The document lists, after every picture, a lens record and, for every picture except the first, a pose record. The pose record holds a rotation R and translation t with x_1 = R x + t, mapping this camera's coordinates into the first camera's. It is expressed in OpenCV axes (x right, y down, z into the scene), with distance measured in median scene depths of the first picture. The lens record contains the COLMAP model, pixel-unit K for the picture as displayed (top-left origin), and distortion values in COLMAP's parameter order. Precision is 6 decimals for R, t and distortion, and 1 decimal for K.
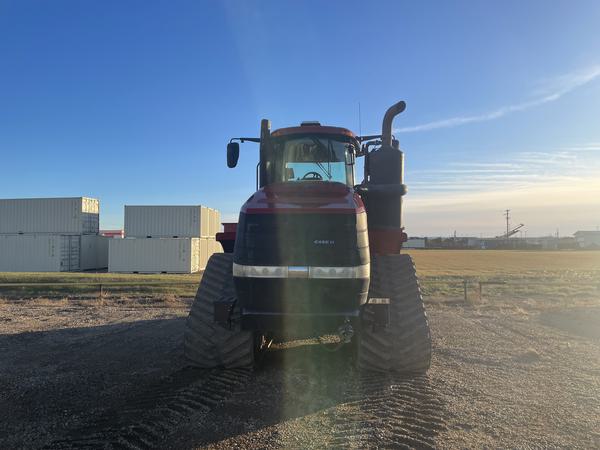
lens RADIAL K [[454.5, 0, 298.3], [0, 454.5, 224.0], [0, 0, 1]] dist [0.016901, -0.017421]
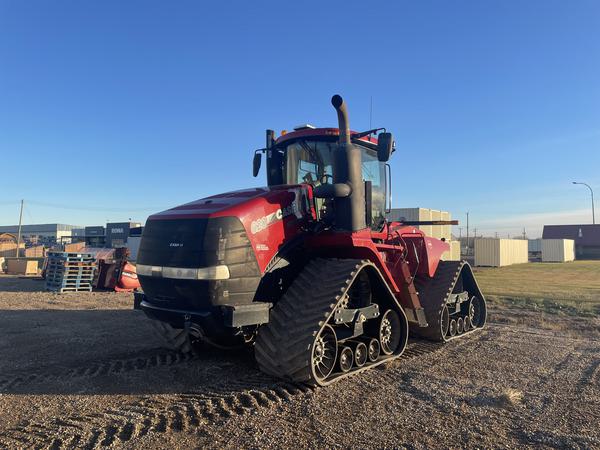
lens RADIAL K [[454.5, 0, 298.1], [0, 454.5, 227.6], [0, 0, 1]] dist [0.016901, -0.017421]
pose [[0.815379, -0.017107, -0.578674, 0.922024], [0.018633, 0.999821, -0.003302, 0.006433], [0.578627, -0.008090, 0.815552, 0.269695]]
